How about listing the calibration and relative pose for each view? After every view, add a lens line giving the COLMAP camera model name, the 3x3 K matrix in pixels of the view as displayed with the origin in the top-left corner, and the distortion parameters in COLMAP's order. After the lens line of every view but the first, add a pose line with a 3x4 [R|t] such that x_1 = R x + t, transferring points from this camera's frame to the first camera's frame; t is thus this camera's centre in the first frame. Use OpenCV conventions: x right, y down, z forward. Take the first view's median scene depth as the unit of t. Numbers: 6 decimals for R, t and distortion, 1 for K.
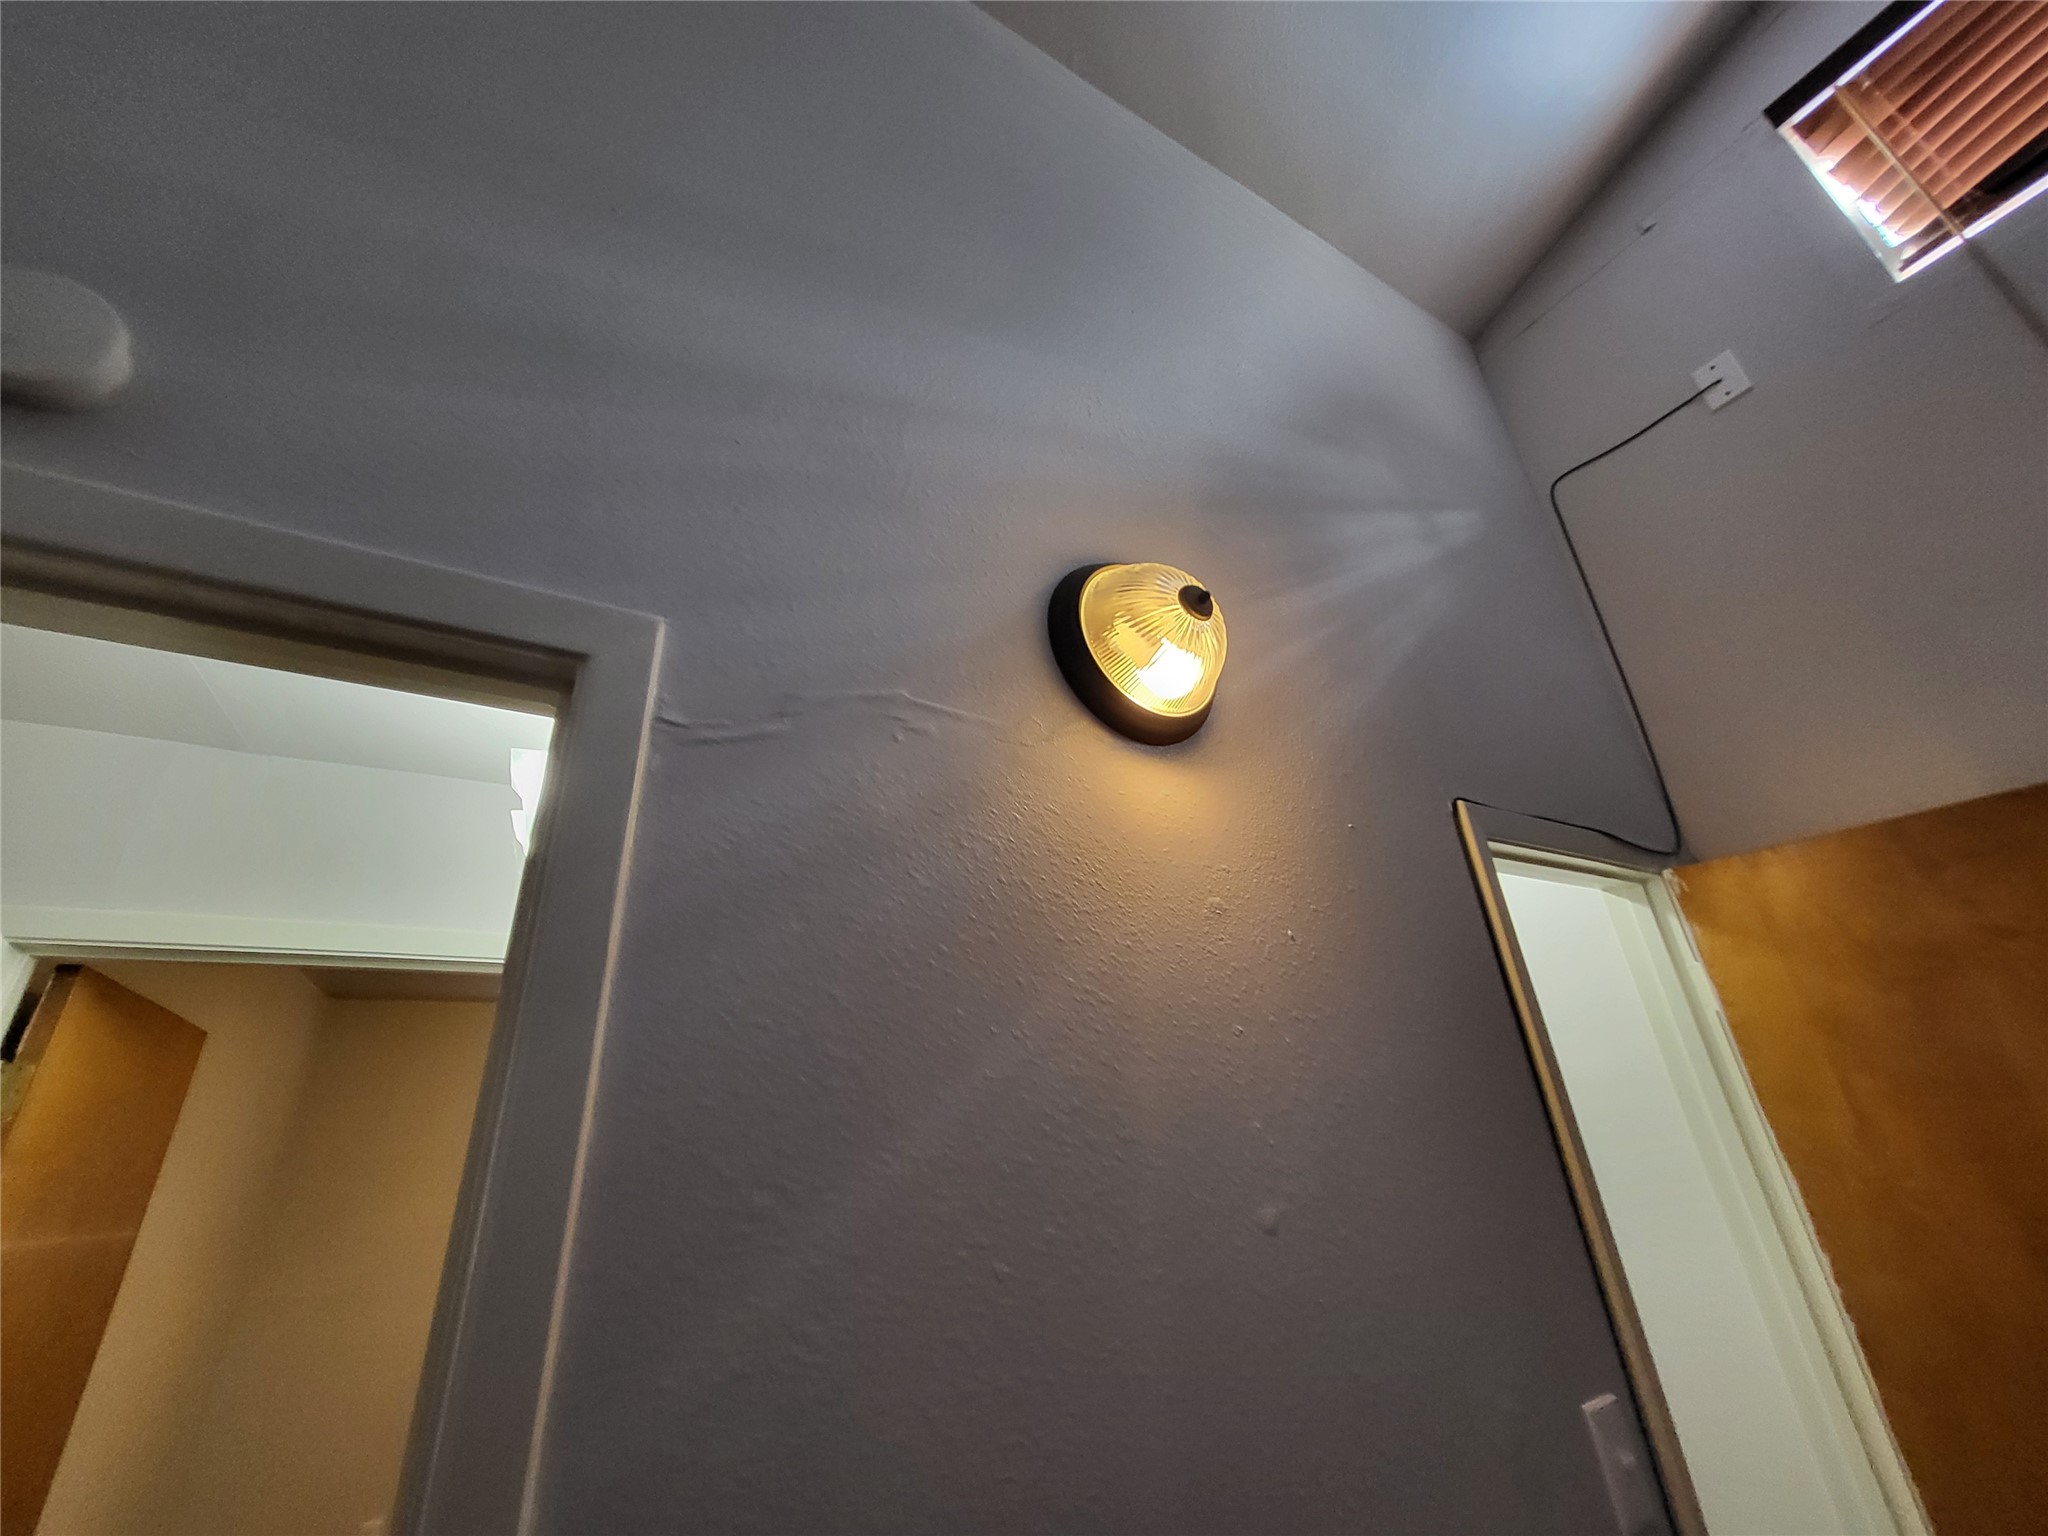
lens RADIAL K [[812.3, 0, 1026.9], [0, 812.3, 754.4], [0, 0, 1]] dist [0.004037, -0.001341]
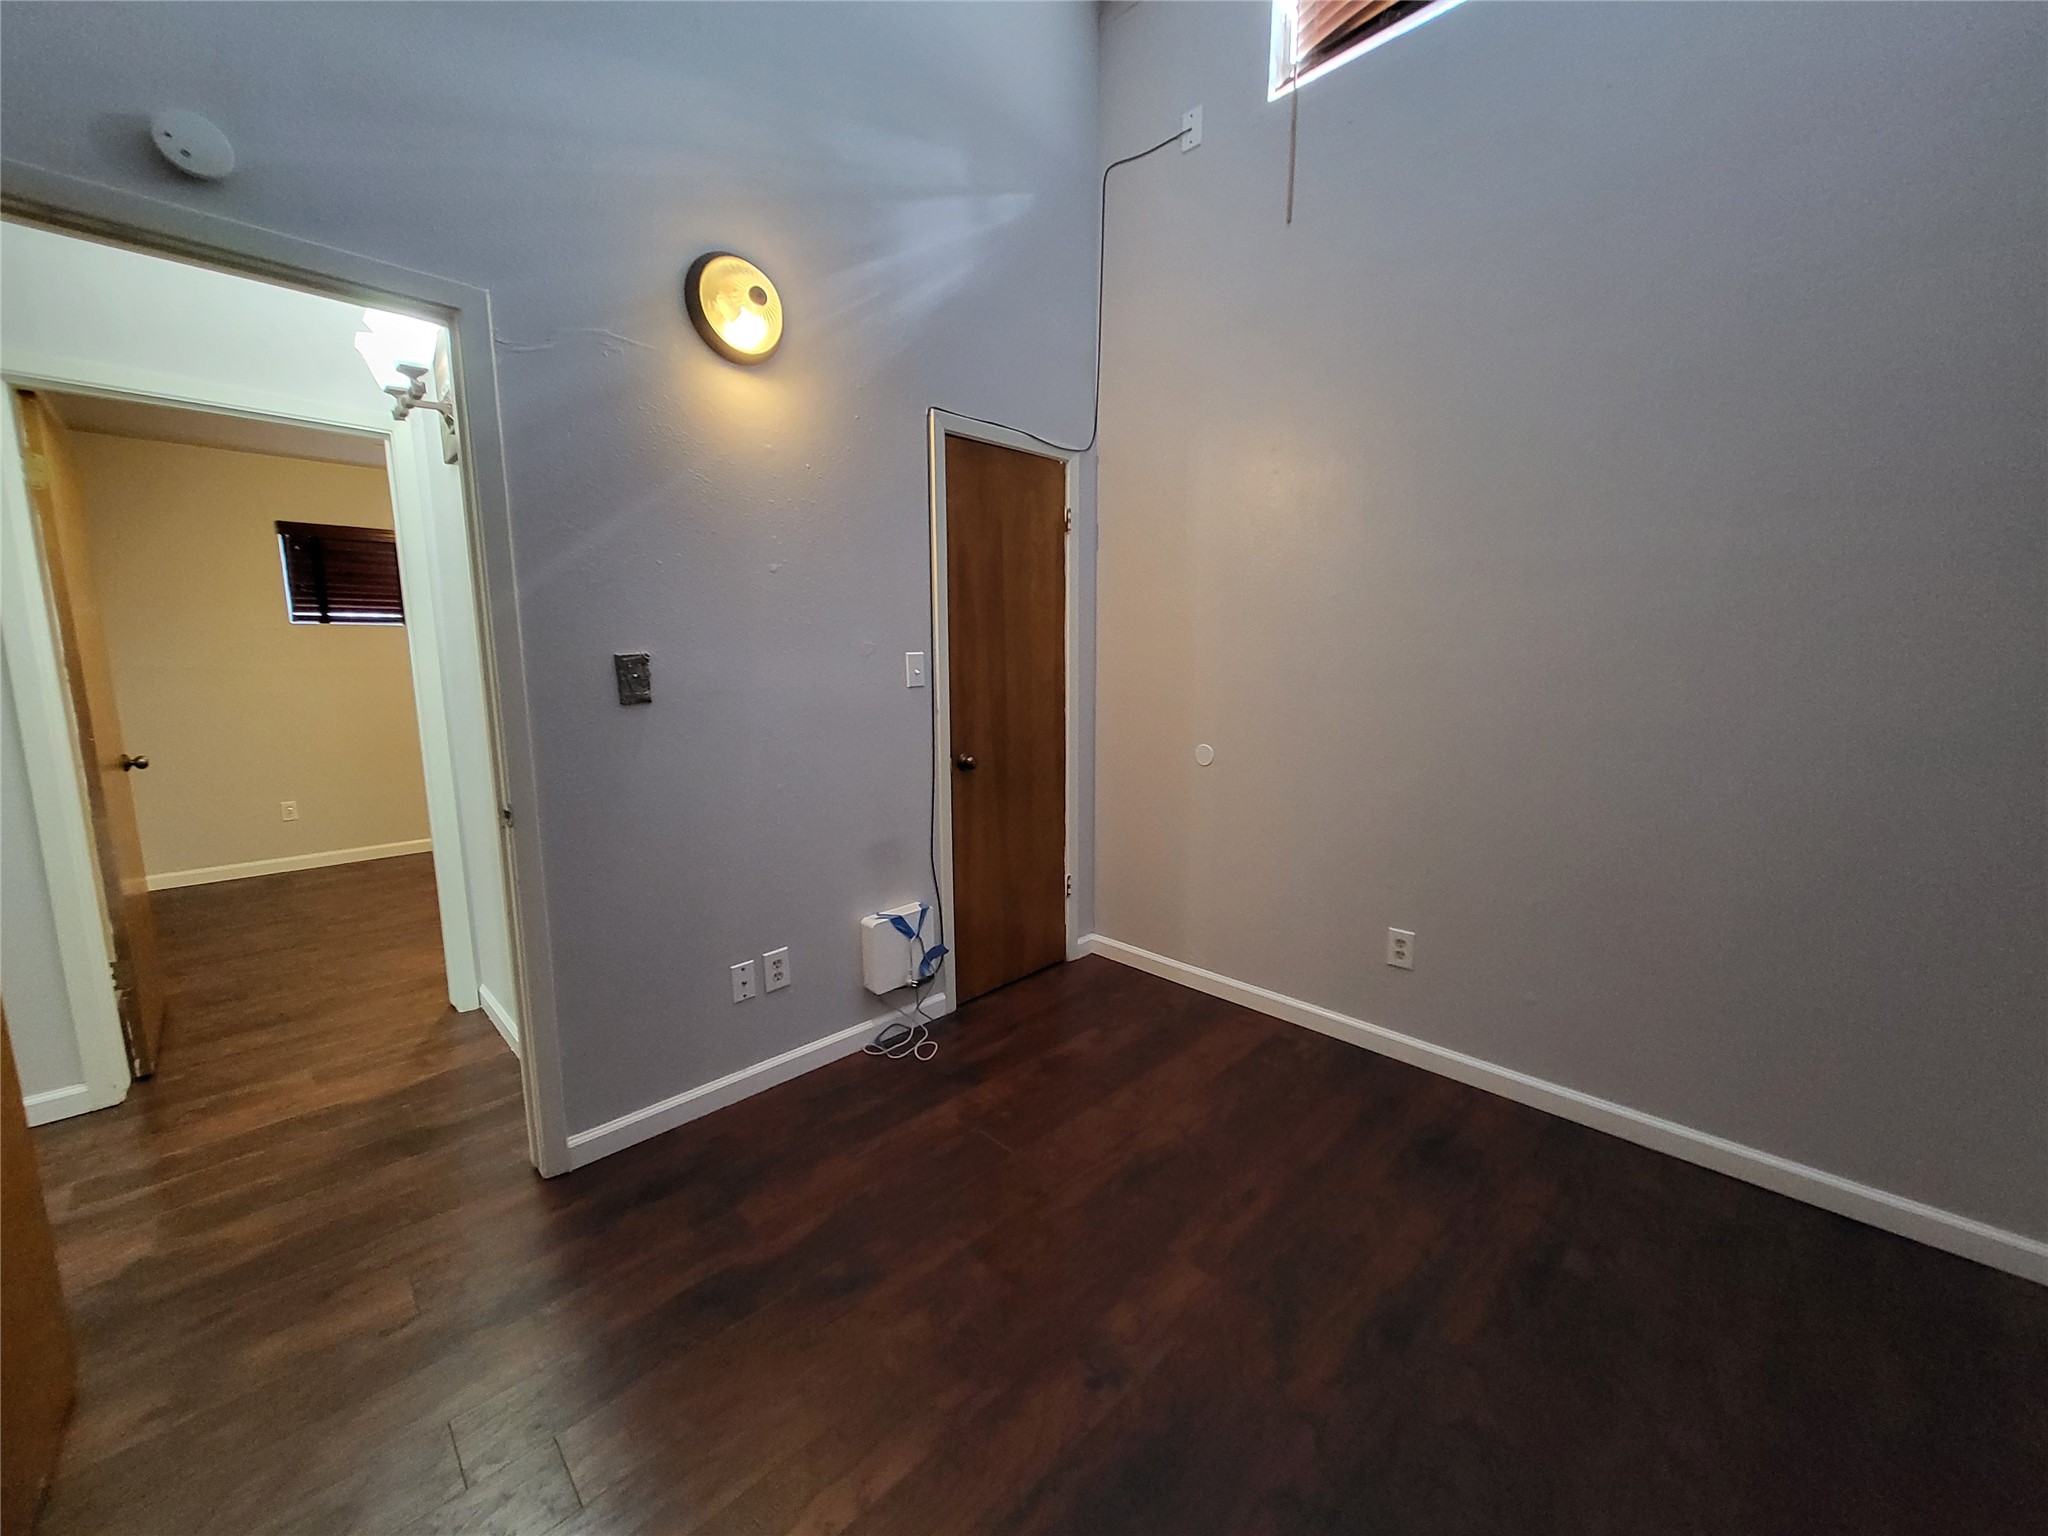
lens RADIAL K [[812.3, 0, 1038.6], [0, 812.3, 761.5], [0, 0, 1]] dist [0.004037, -0.001341]
pose [[0.960227, 0.023556, 0.278226, 0.340990], [-0.169271, 0.841569, 0.512942, -0.368407], [-0.222063, -0.539636, 0.812084, -1.489987]]
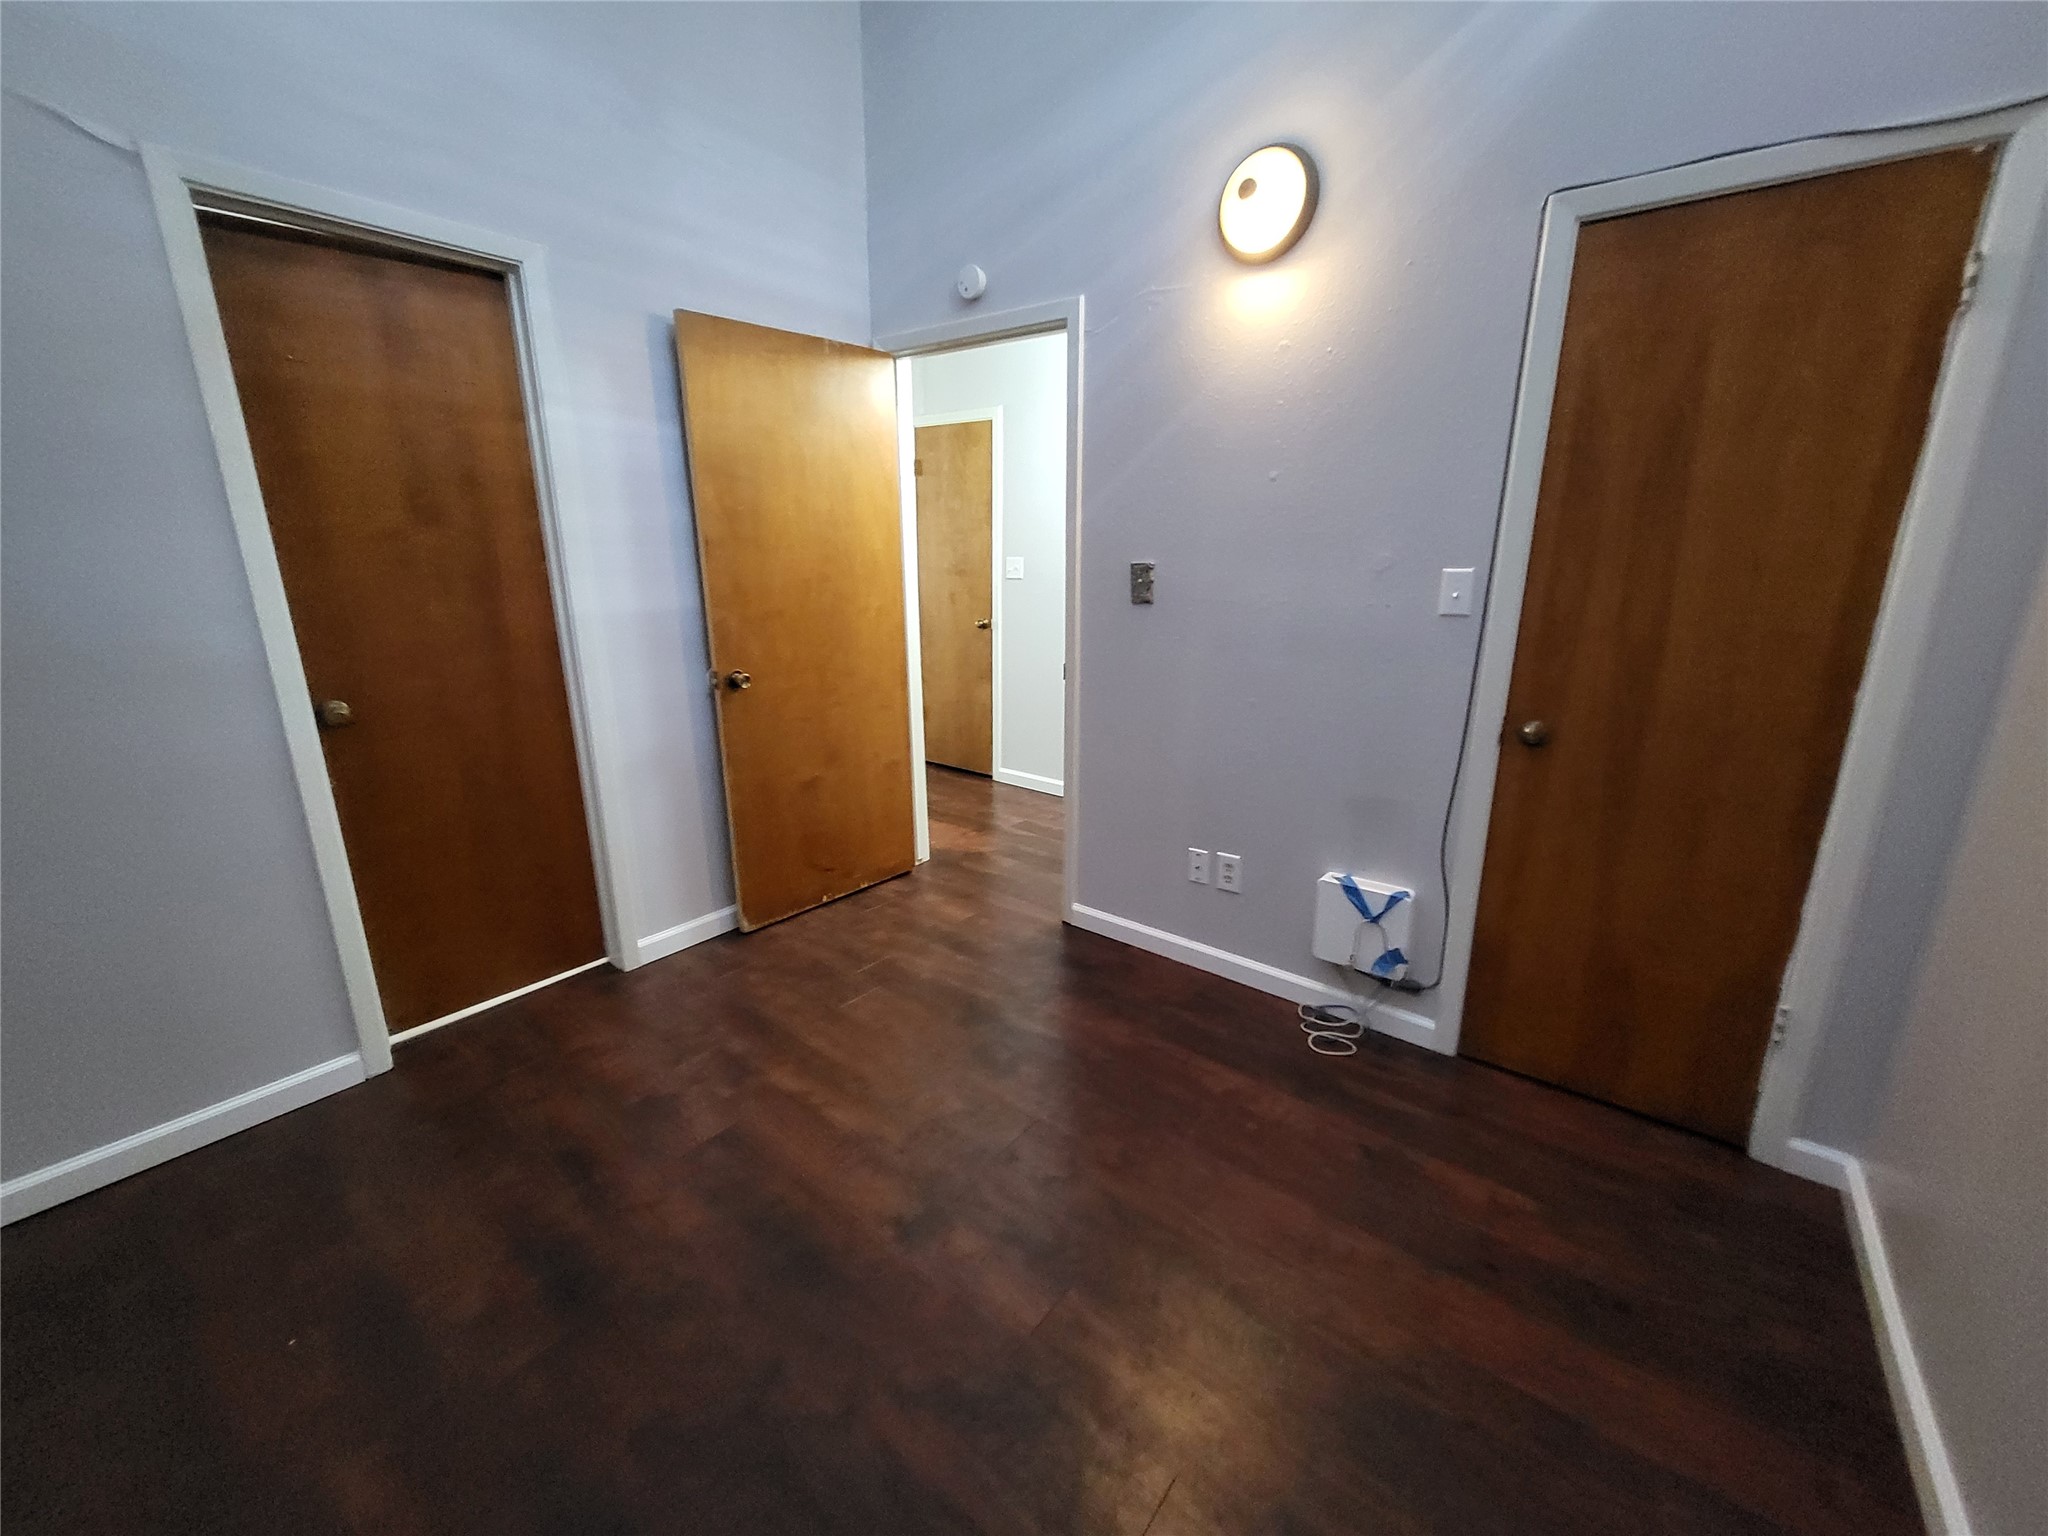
lens RADIAL K [[812.3, 0, 1028.9], [0, 812.3, 765.5], [0, 0, 1]] dist [0.004037, -0.001341]
pose [[0.365376, 0.301809, -0.880575, 2.203907], [0.361844, 0.825534, 0.433084, -0.073510], [0.857654, -0.476869, 0.192423, -0.544009]]
